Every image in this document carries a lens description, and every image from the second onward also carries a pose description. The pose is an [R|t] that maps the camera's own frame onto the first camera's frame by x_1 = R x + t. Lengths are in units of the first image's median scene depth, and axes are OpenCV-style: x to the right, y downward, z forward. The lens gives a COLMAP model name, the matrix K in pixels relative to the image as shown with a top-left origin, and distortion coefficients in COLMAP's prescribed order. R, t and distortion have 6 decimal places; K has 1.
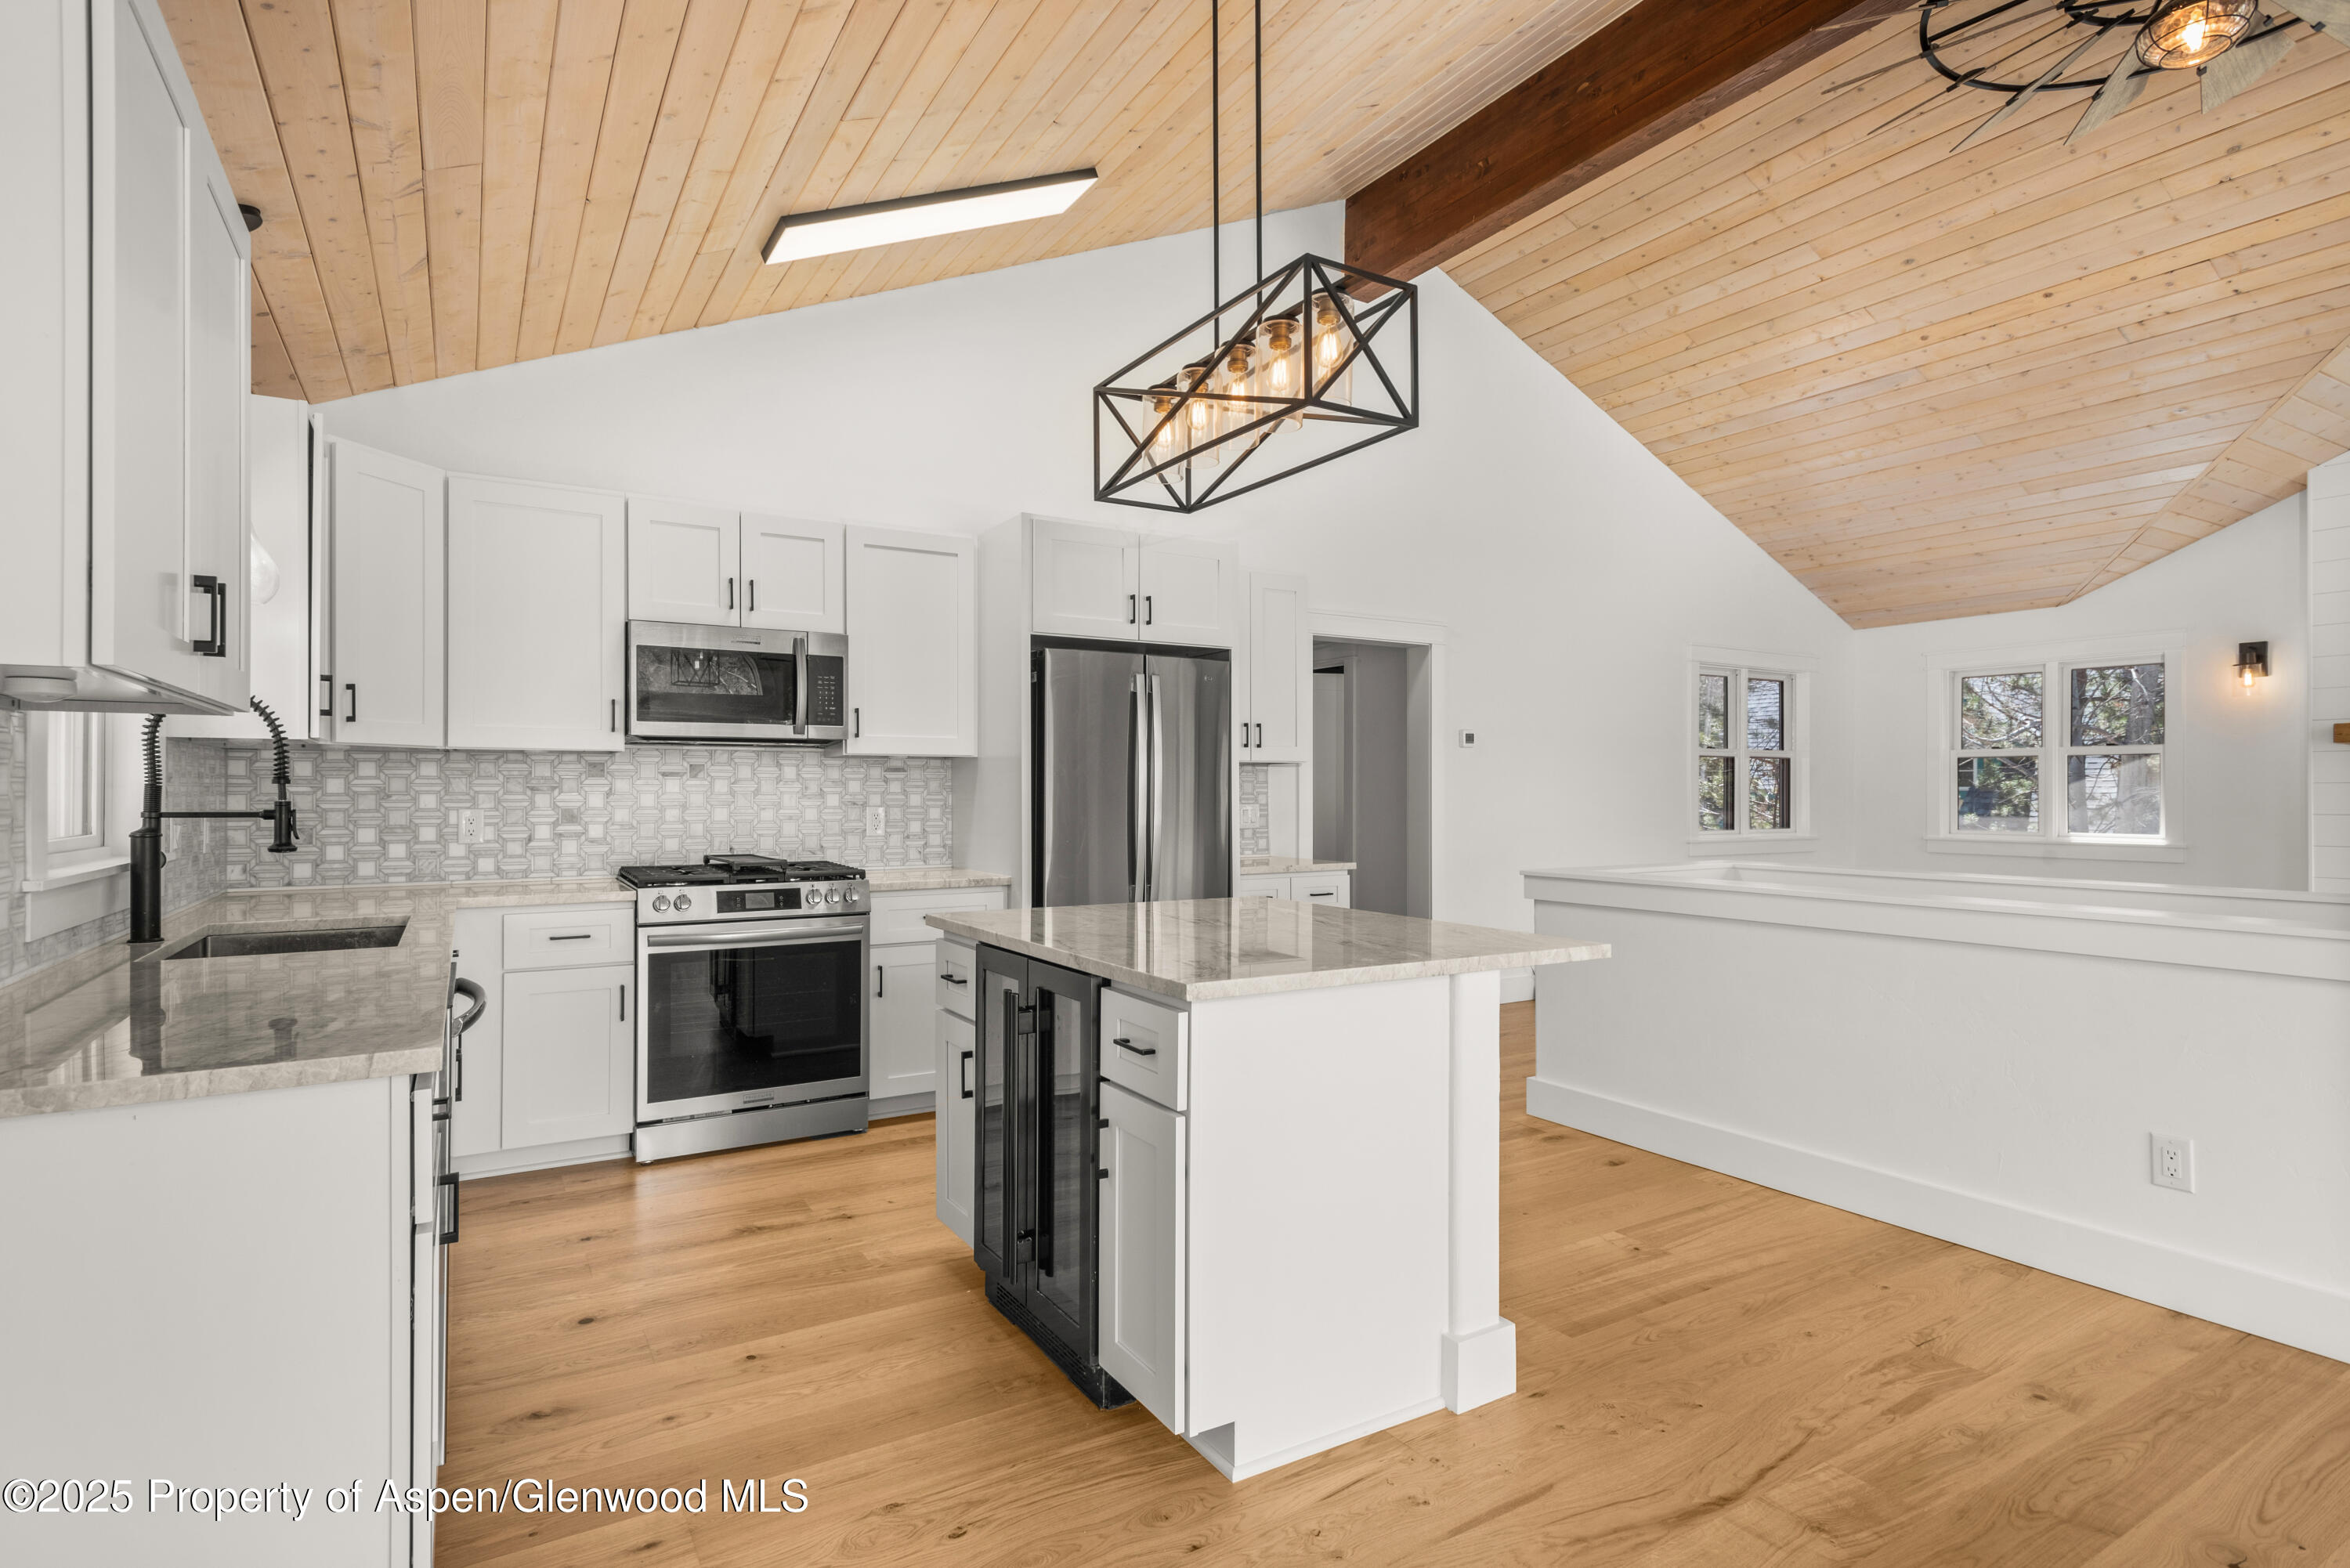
lens RADIAL K [[1195.7, 0, 1173.4], [0, 1195.7, 782.1], [0, 0, 1]] dist [0.004775, -0.000737]
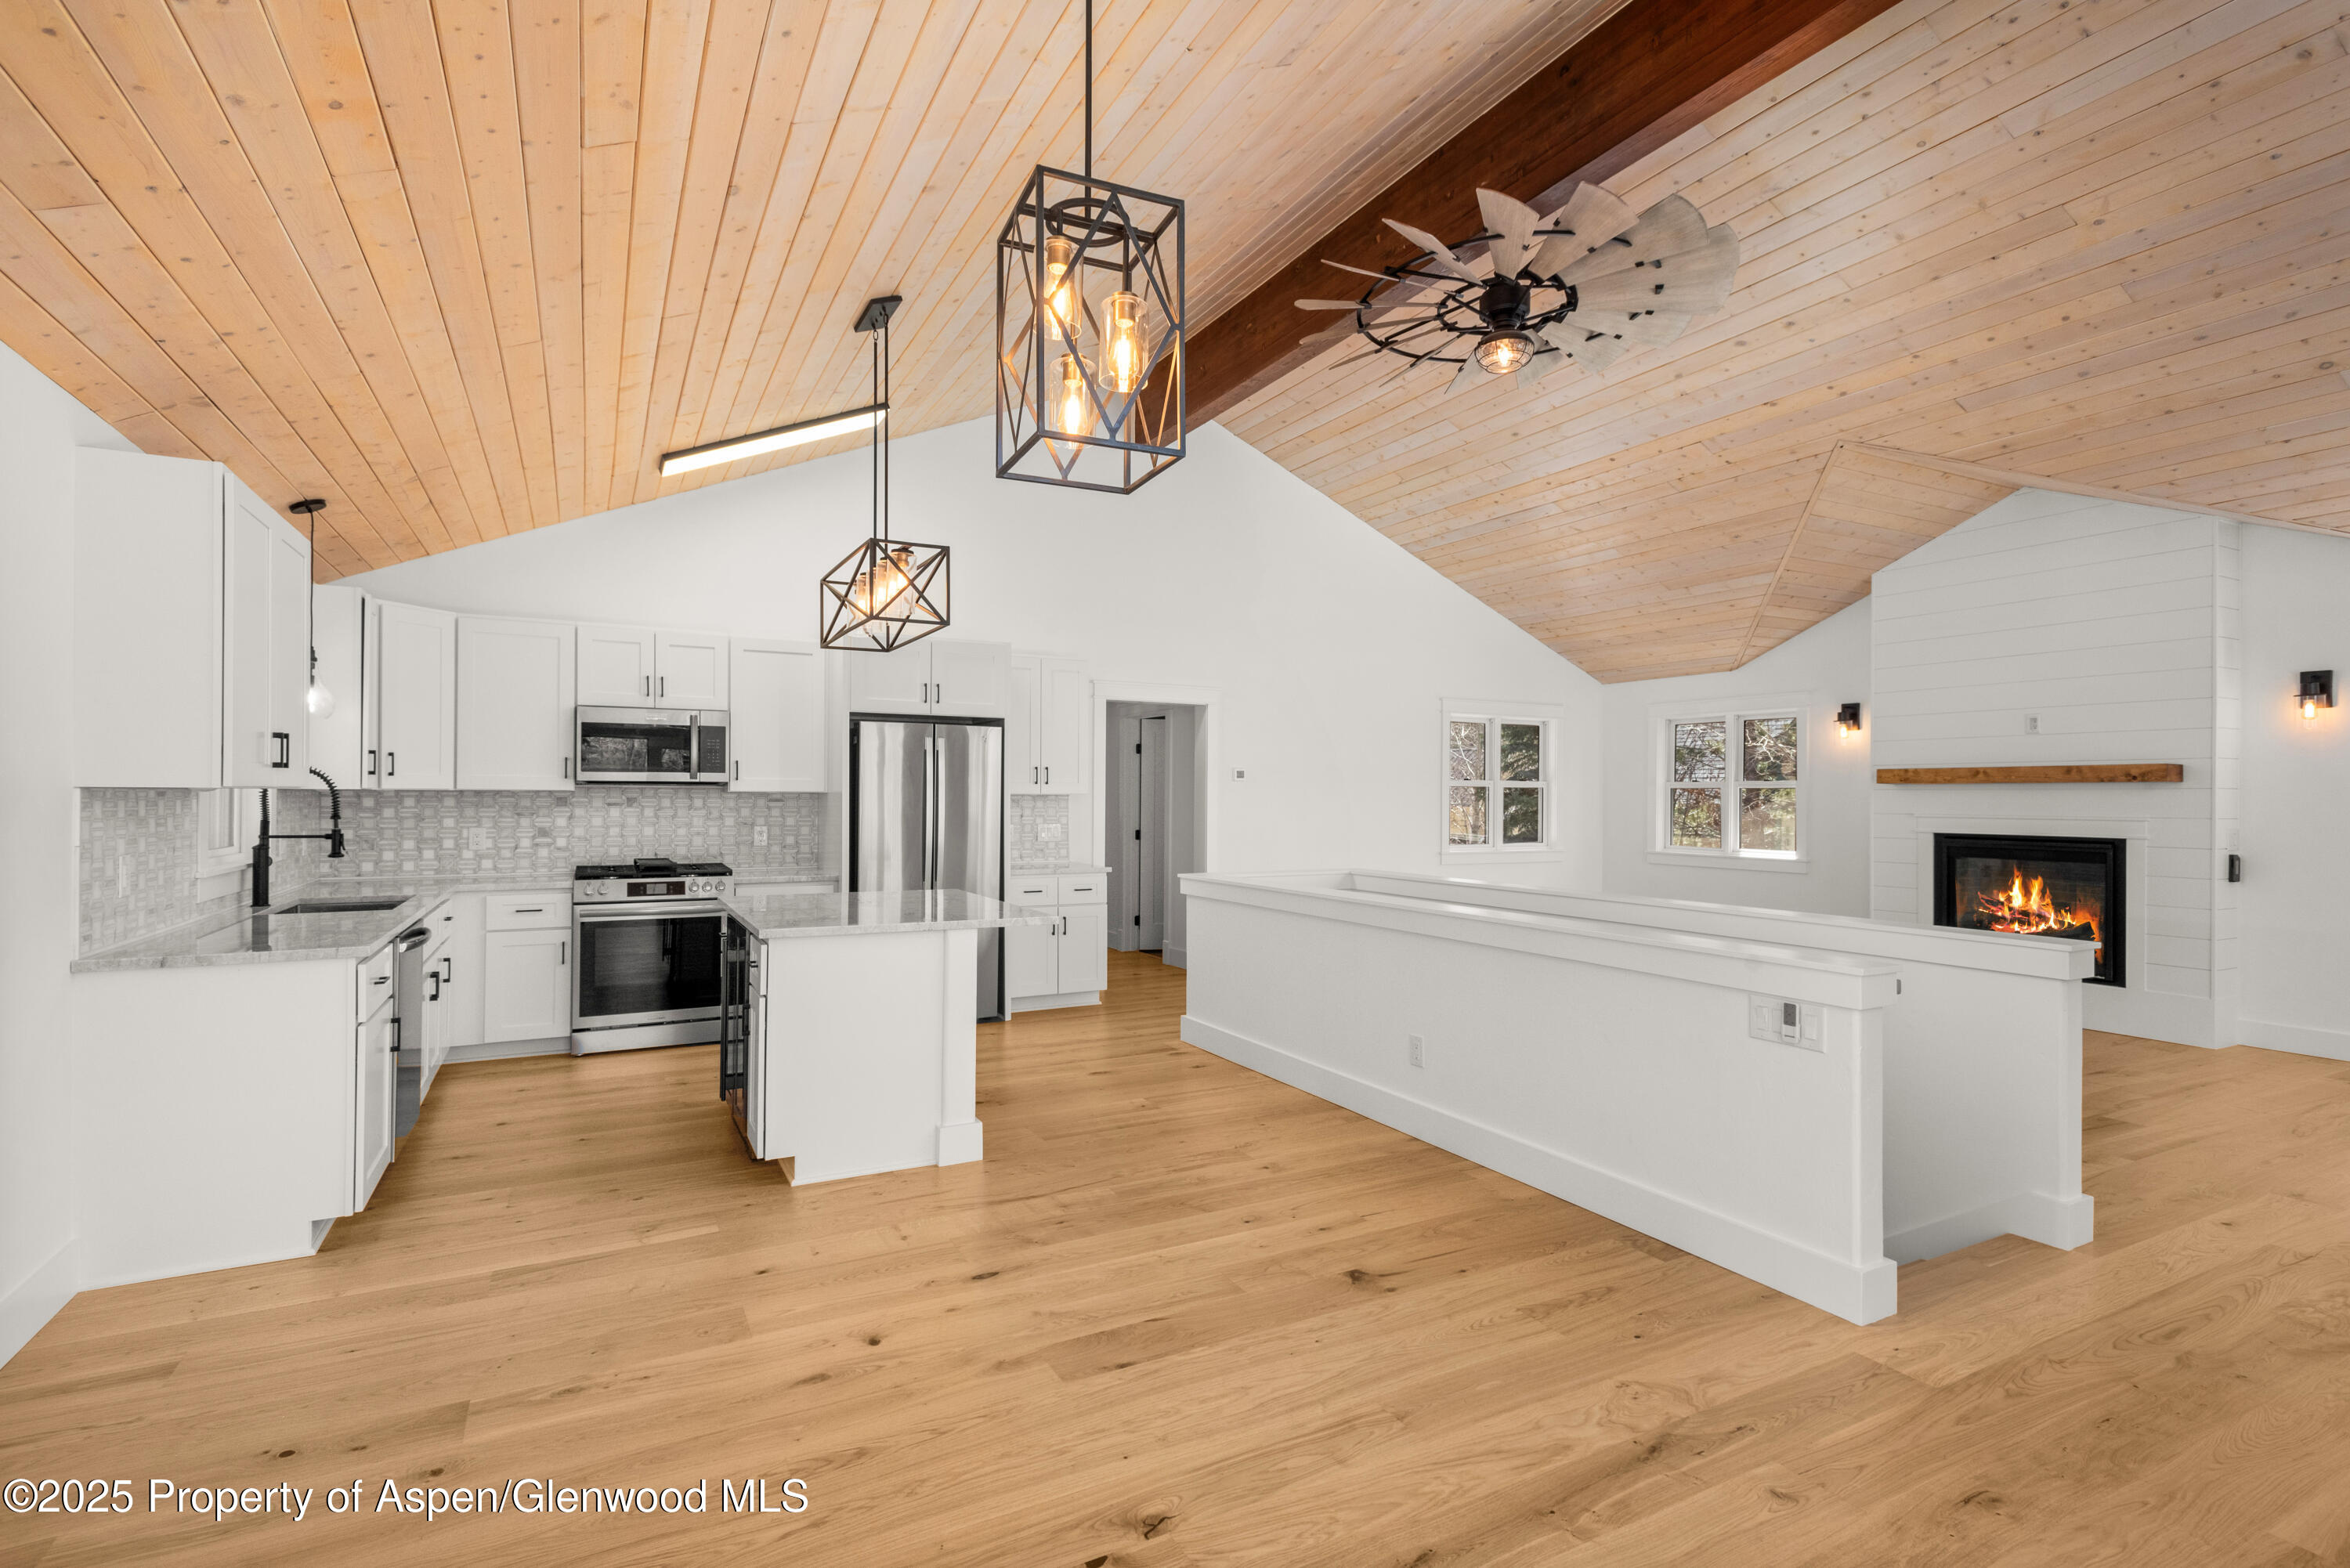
lens RADIAL K [[1119.6, 0, 1179.9], [0, 1119.6, 790.2], [0, 0, 1]] dist [0.010896, -0.001145]
pose [[0.998829, 0.006342, -0.047963, 0.381957], [-0.006234, 0.999978, 0.002400, -0.034544], [0.047977, -0.002098, 0.998846, -0.397253]]
